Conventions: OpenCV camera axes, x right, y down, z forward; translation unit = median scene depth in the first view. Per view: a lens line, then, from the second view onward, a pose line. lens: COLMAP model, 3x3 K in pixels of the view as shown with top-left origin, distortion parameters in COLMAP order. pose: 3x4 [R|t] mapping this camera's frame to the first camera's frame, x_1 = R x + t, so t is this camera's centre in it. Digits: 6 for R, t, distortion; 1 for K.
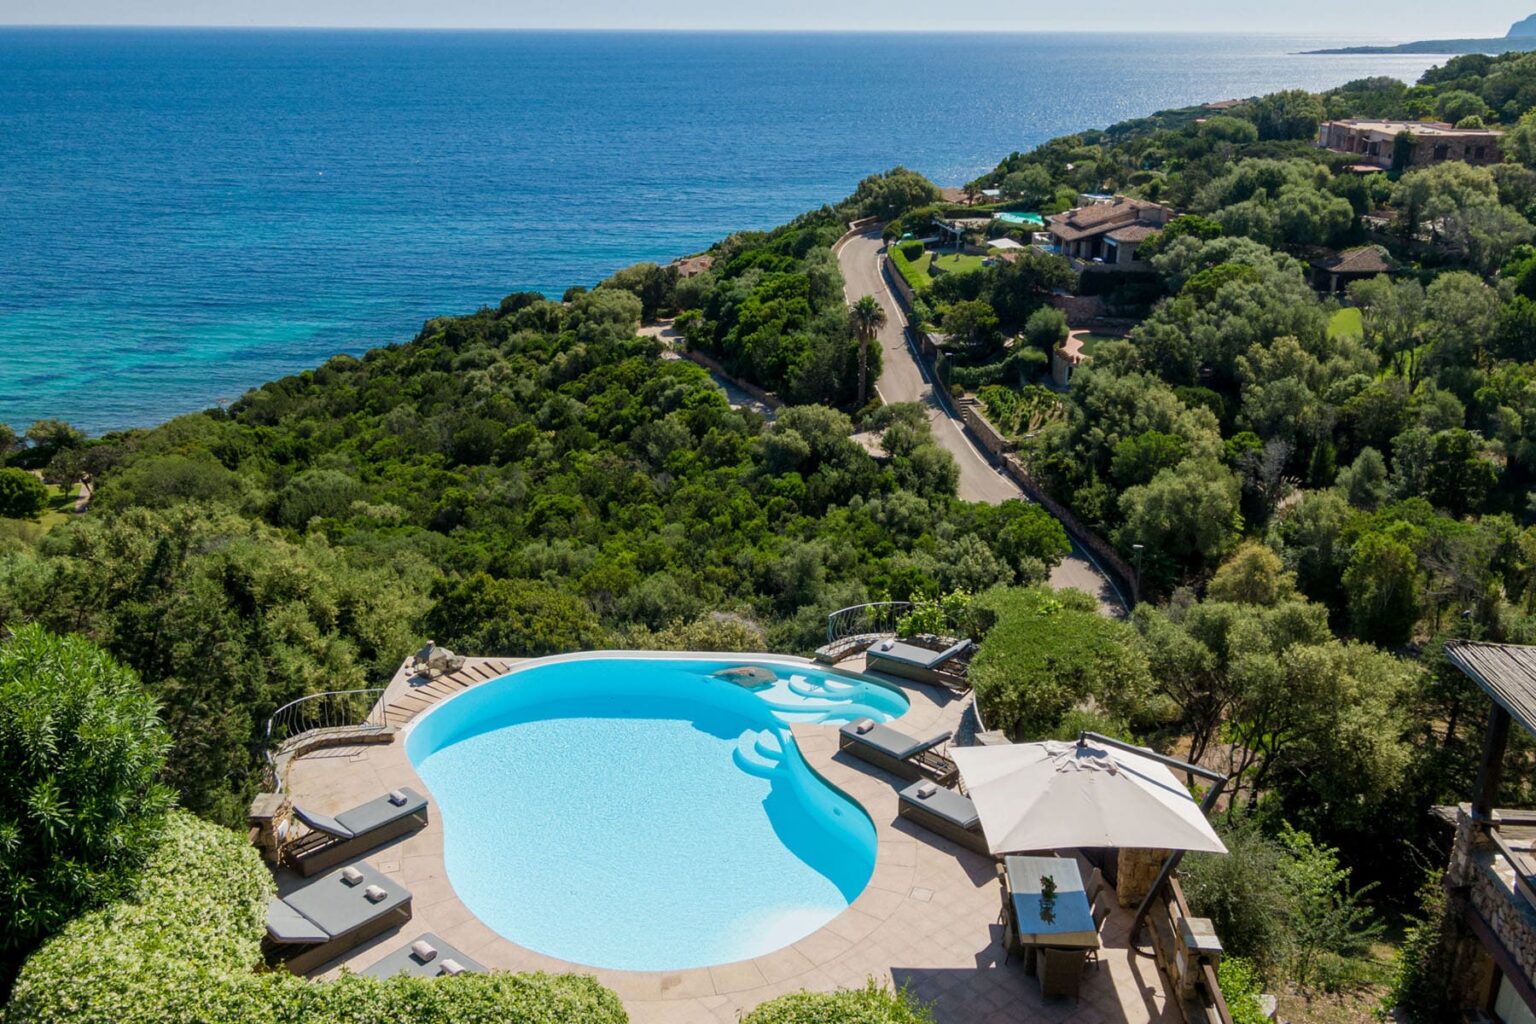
lens RADIAL K [[1418.2, 0, 768.0], [0, 1418.2, 512.0], [0, 0, 1]] dist [0.016114, 0.001117]
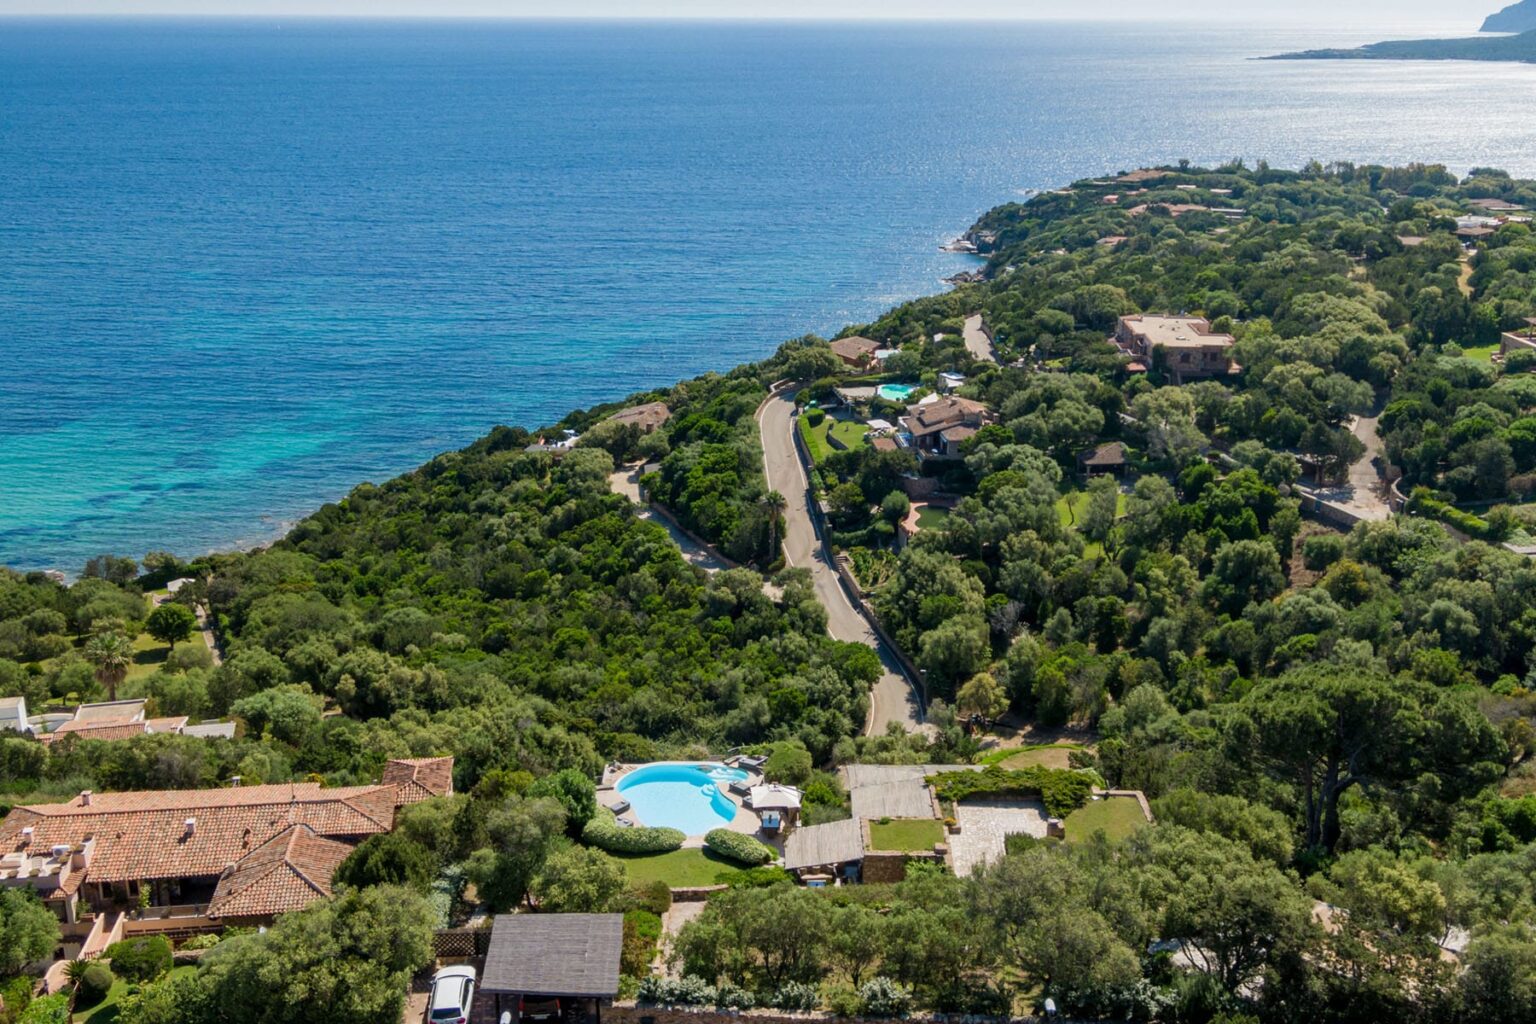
lens RADIAL K [[1507.5, 0, 768.0], [0, 1507.5, 512.0], [0, 0, 1]] dist [0.003342, -0.004905]
pose [[0.999180, -0.013364, 0.038216, 0.001801], [0.014171, 0.999681, -0.020910, -0.096914], [-0.037924, 0.021434, 0.999051, -0.606586]]
